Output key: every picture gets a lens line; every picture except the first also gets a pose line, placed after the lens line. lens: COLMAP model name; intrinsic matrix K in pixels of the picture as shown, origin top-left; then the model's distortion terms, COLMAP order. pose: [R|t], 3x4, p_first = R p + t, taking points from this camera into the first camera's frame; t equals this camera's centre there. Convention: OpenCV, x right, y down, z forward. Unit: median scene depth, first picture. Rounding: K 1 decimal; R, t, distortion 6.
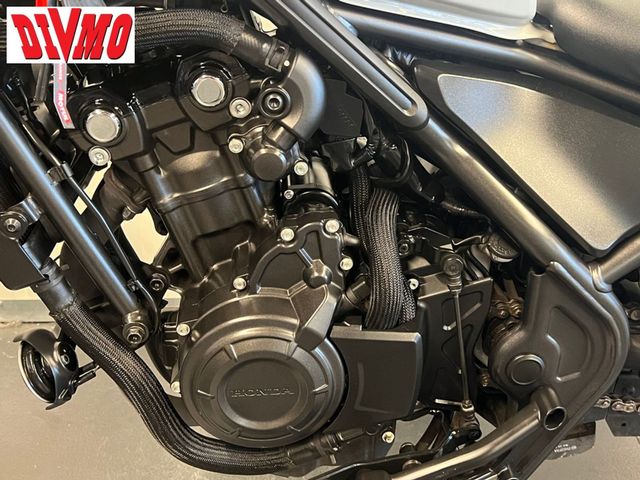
lens RADIAL K [[743.7, 0, 320.0], [0, 743.7, 240.0], [0, 0, 1]] dist [0.101380, -0.015204]
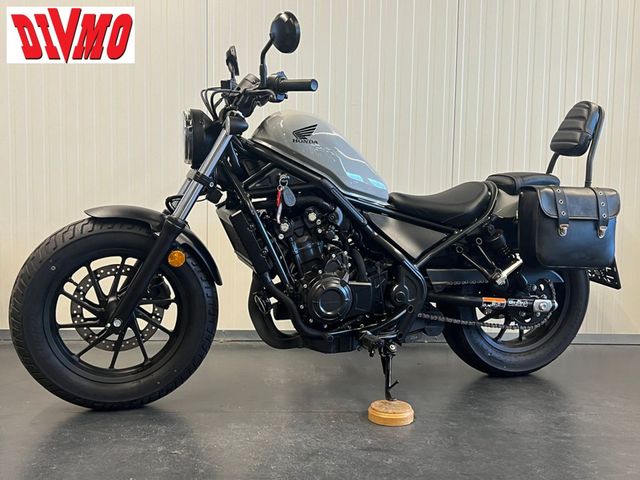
lens RADIAL K [[661.9, 0, 320.0], [0, 661.9, 240.0], [0, 0, 1]] dist [0.069365, -0.005468]
pose [[0.964856, -0.031448, 0.260889, -0.923789], [0.115767, 0.942145, -0.314580, 0.902145], [-0.235902, 0.333727, 0.912675, -1.882153]]
